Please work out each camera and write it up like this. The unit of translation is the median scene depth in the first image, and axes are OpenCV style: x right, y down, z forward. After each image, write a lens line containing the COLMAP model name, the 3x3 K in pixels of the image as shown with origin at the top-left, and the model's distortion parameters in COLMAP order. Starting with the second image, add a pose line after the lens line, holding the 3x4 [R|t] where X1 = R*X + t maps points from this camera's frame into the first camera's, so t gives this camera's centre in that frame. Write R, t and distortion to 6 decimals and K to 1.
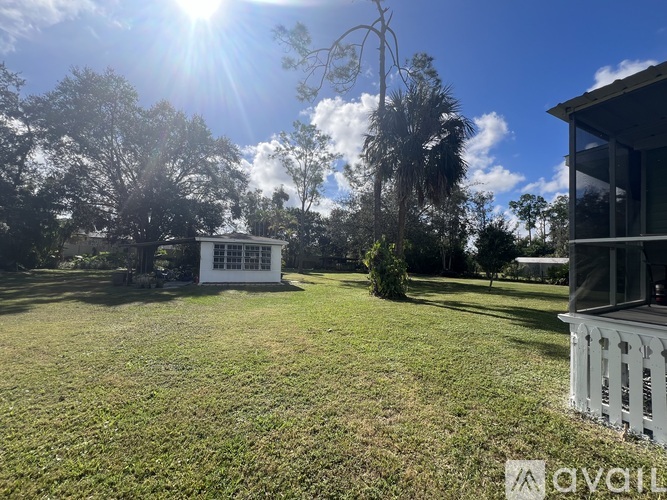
lens RADIAL K [[272.2, 0, 333.5], [0, 272.2, 250.0], [0, 0, 1]] dist [0.000071, 0.000008]
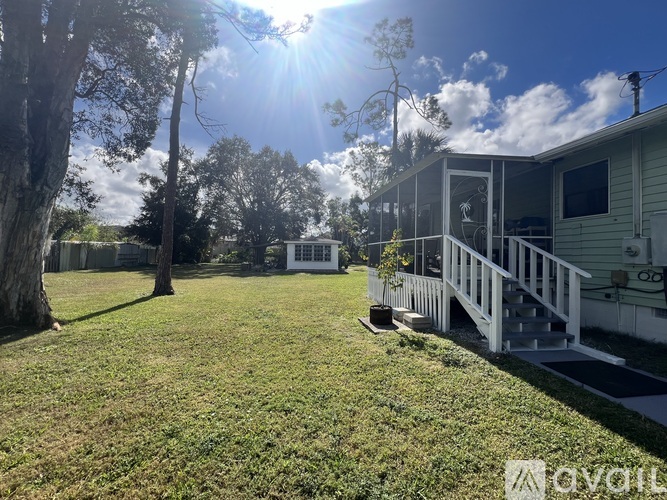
lens RADIAL K [[272.2, 0, 333.5], [0, 272.2, 250.0], [0, 0, 1]] dist [0.000071, 0.000008]
pose [[0.942214, -0.022047, -0.334284, 0.209811], [0.026668, 0.999602, 0.009242, -0.000848], [0.333947, -0.017622, 0.942427, -0.286906]]
